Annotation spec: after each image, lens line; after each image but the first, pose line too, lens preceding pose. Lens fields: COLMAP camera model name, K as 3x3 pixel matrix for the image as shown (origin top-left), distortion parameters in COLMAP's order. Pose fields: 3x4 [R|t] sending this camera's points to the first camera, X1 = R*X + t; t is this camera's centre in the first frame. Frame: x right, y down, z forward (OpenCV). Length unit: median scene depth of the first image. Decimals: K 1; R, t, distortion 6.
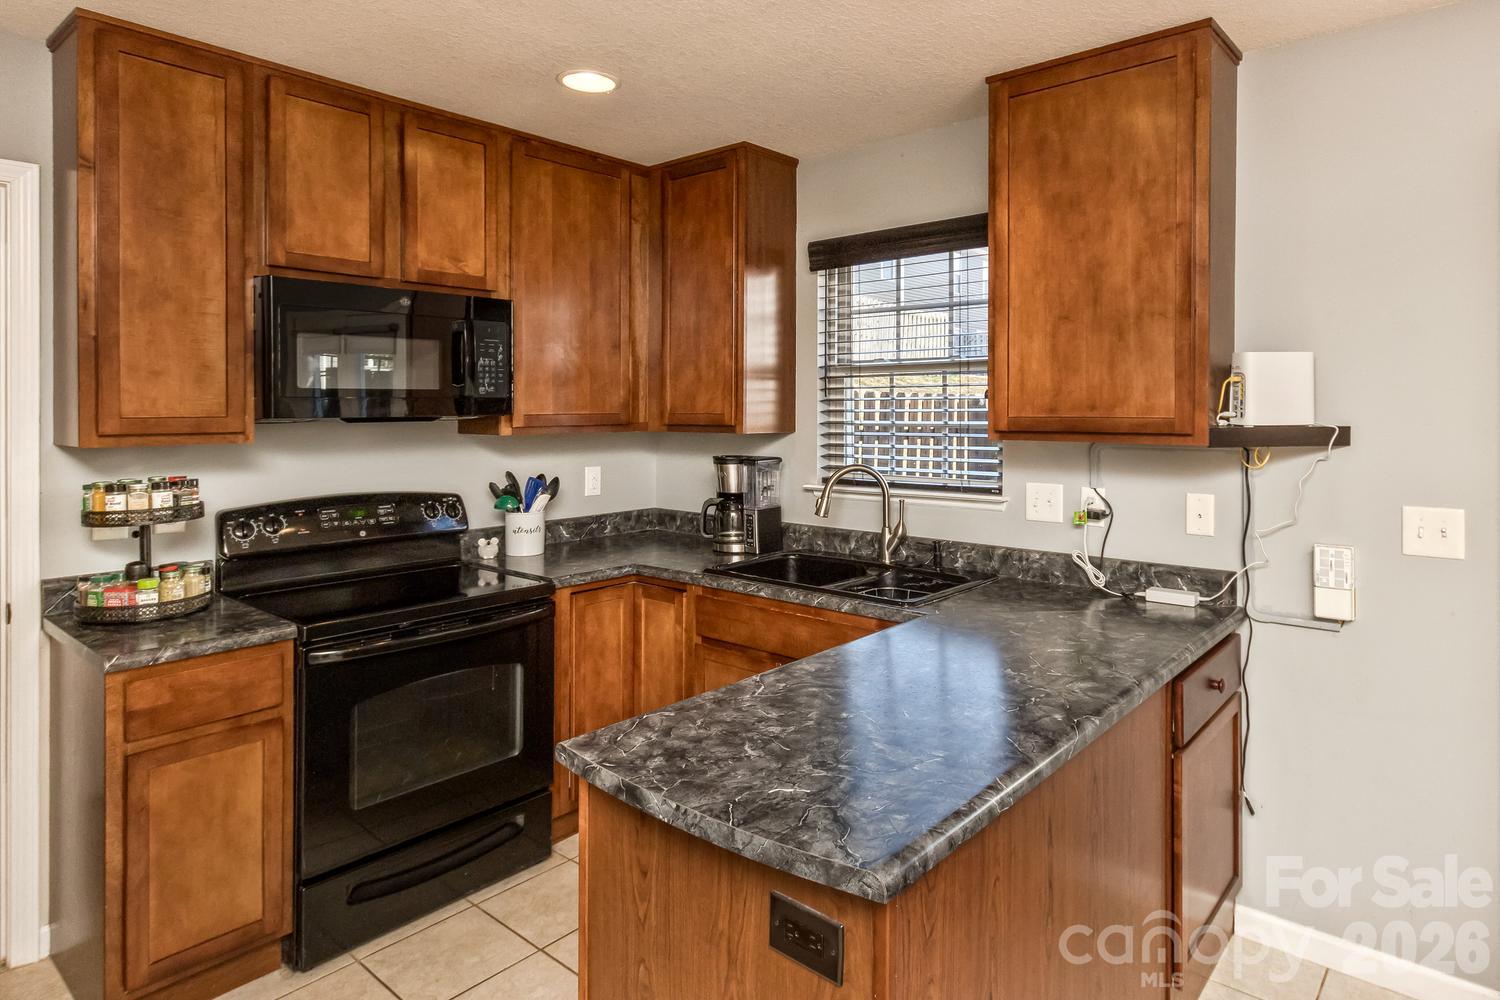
lens RADIAL K [[872.7, 0, 815.5], [0, 872.7, 421.8], [0, 0, 1]] dist [0.004771, -0.002020]
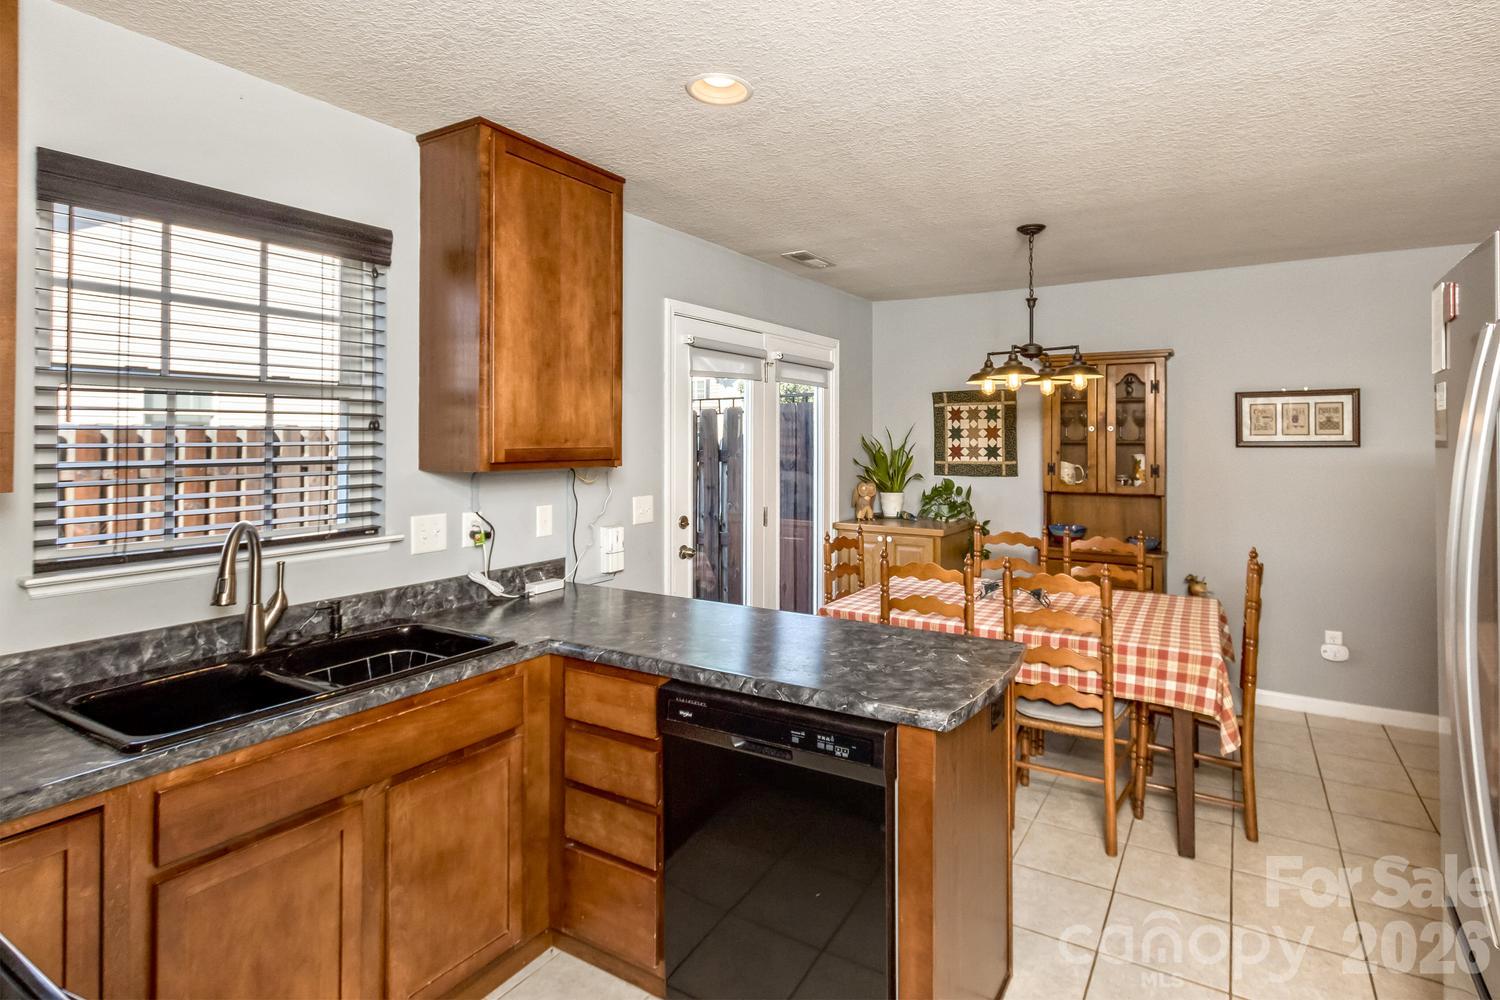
lens RADIAL K [[752.8, 0, 820.2], [0, 752.8, 433.7], [0, 0, 1]] dist [0.017282, 0.000124]
pose [[-0.156358, 0.004792, 0.987689, -0.724767], [0.011751, 0.999926, -0.002991, -0.016516], [-0.987631, 0.011139, -0.156403, 0.734214]]
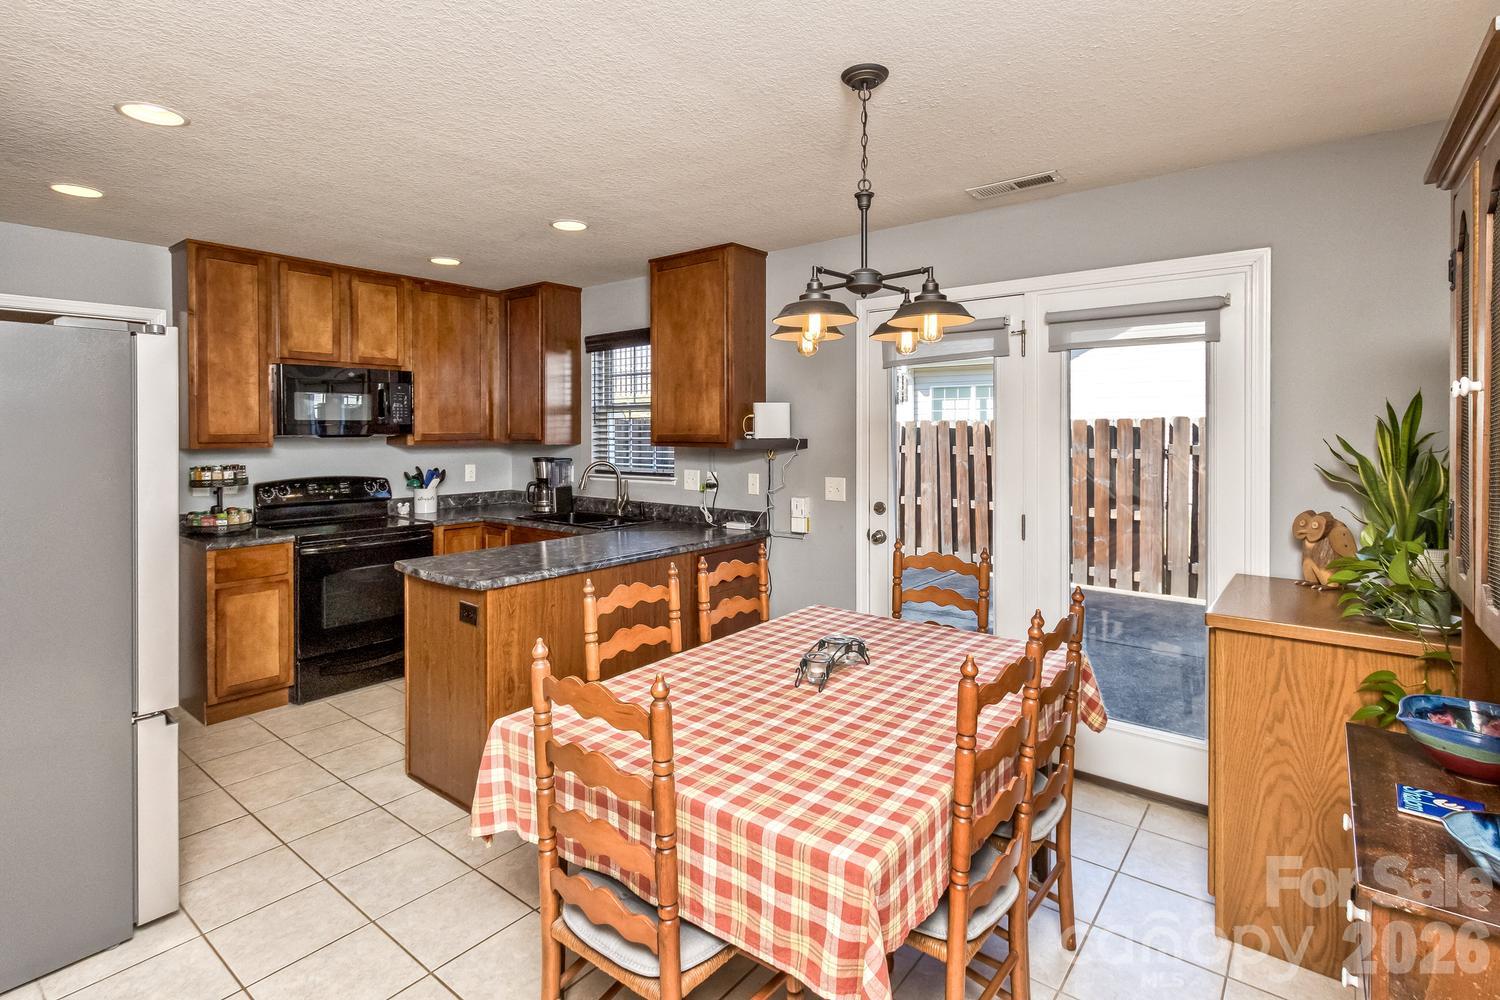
lens RADIAL K [[736.5, 0, 744.7], [0, 736.5, 451.4], [0, 0, 1]] dist [0.000174, 0.000456]
pose [[0.999997, 0.000354, 0.002561, 0.398651], [-0.000385, 0.999928, 0.012016, 0.011613], [-0.002556, -0.012017, 0.999925, -0.634608]]
